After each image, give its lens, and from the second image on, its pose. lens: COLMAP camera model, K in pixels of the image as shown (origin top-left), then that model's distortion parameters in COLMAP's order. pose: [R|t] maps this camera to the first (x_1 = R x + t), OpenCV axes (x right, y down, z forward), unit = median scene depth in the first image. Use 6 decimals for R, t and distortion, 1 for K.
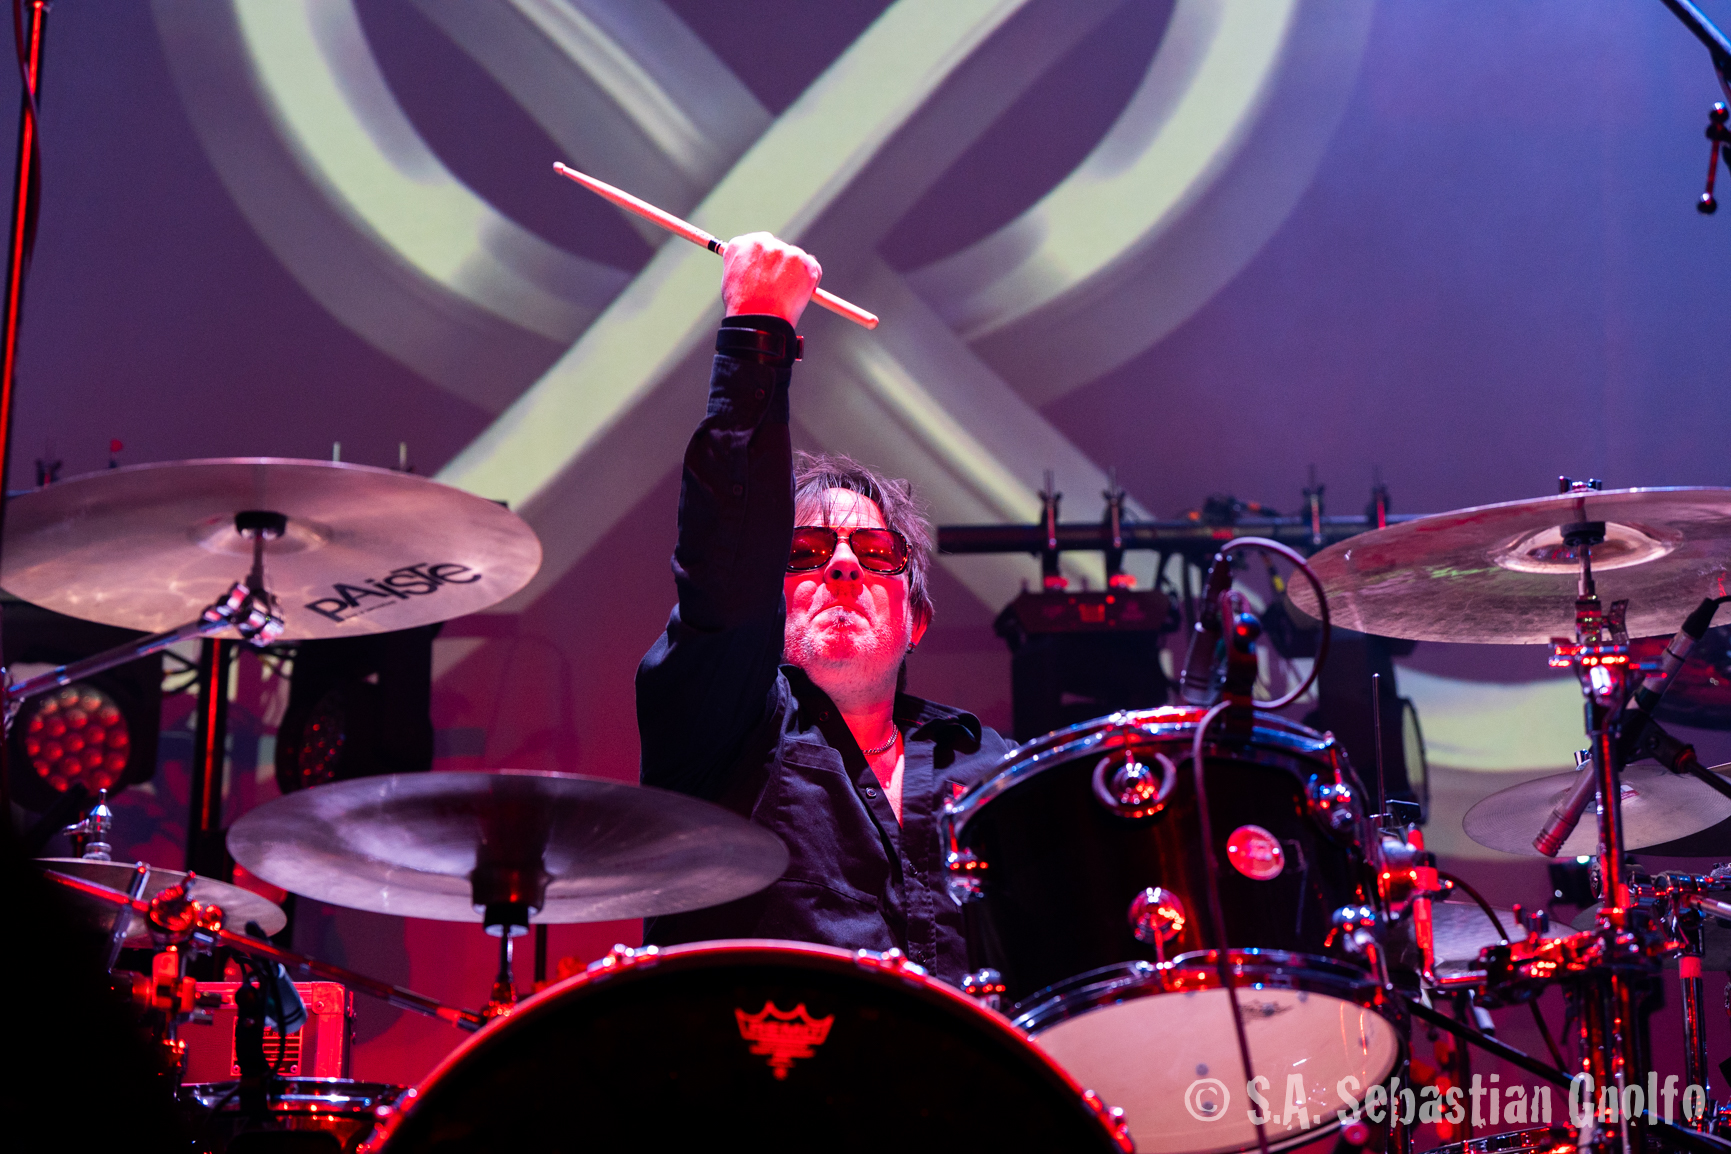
lens RADIAL K [[3987.3, 0, 872.4], [0, 3987.3, 575.8], [0, 0, 1]] dist [0.113209, 0.000000]
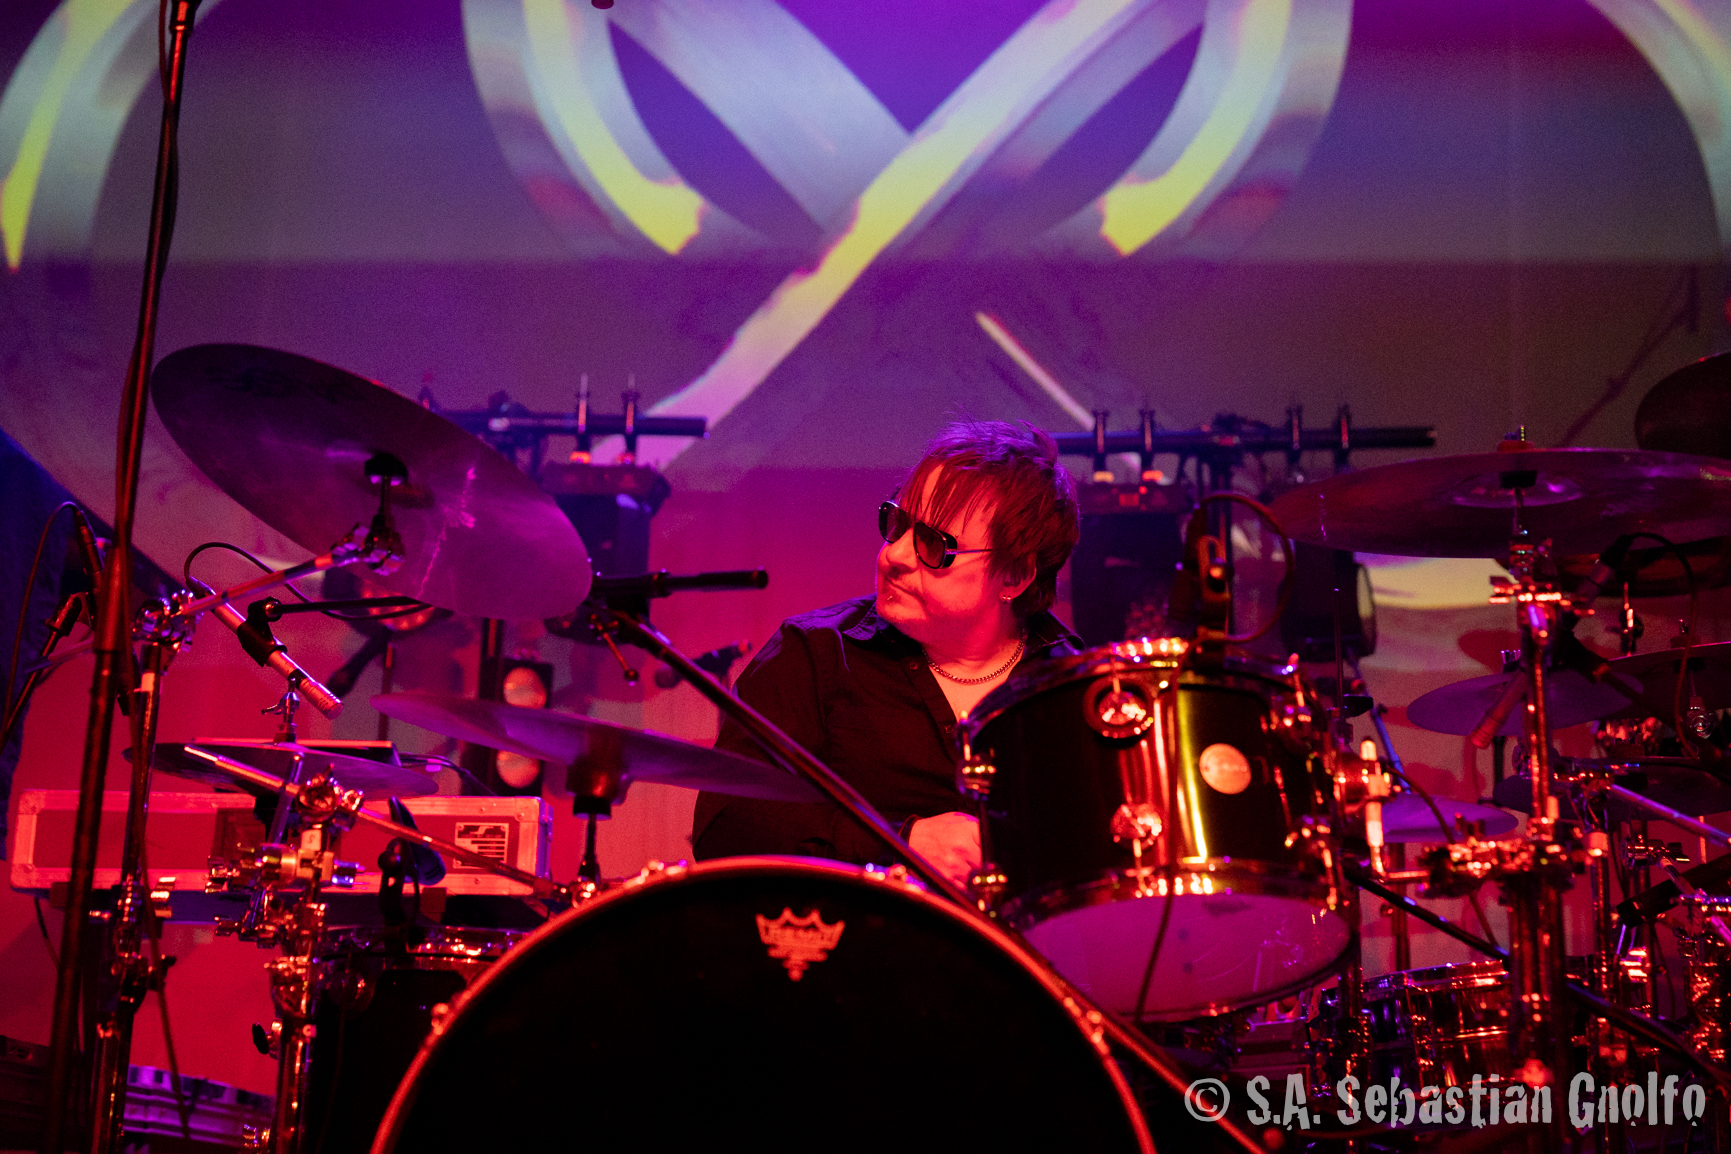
lens RADIAL K [[2511.0, 0, 859.0], [0, 2511.0, 581.4], [0, 0, 1]] dist [0.064352, 0.000000]
pose [[0.997959, 0.005261, -0.063643, 0.022743], [-0.001591, 0.998340, 0.057574, -0.015533], [0.063840, -0.057355, 0.996311, 0.173325]]
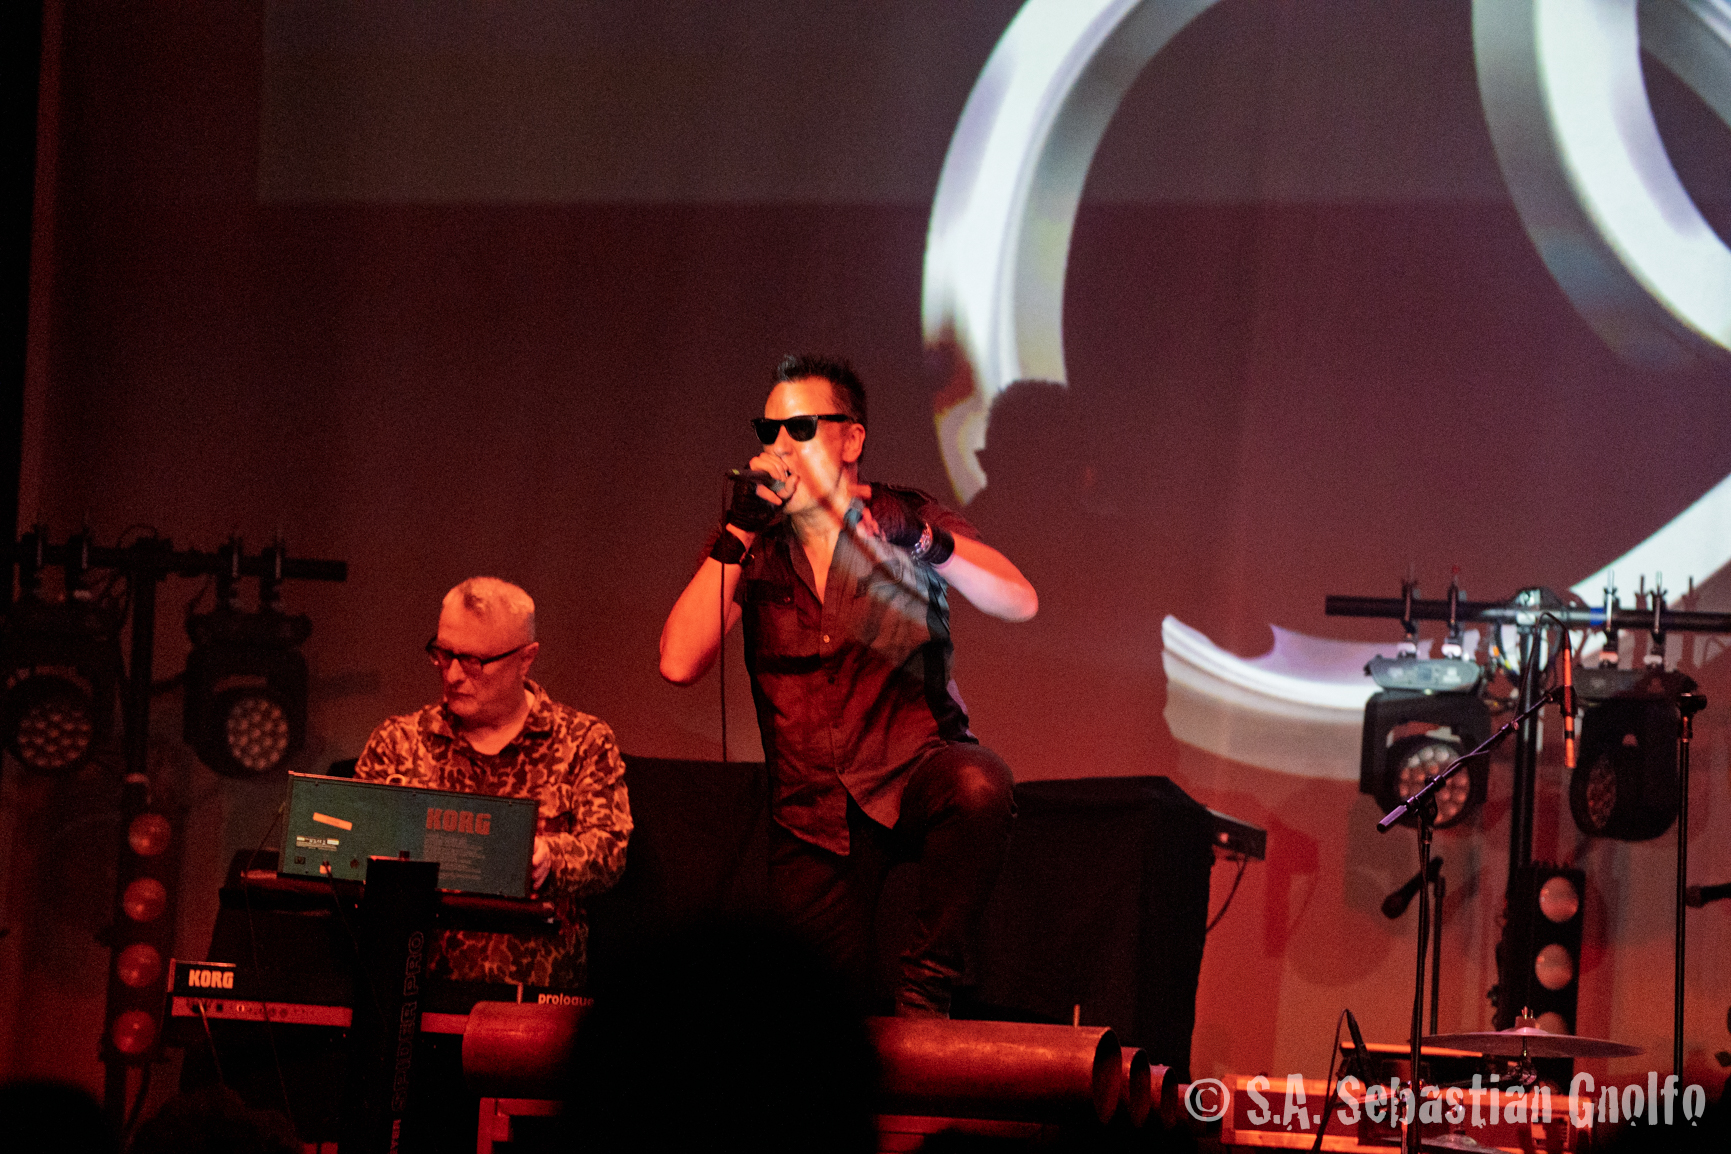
lens RADIAL K [[9899.4, 0, 864.9], [0, 9899.4, 578.9], [0, 0, 1]] dist [2.348693, 0.000000]
pose [[0.969300, 0.025472, -0.244556, 0.628236], [0.038167, 0.966976, 0.251993, -1.226438], [0.242899, -0.253591, 0.936318, -3.133866]]
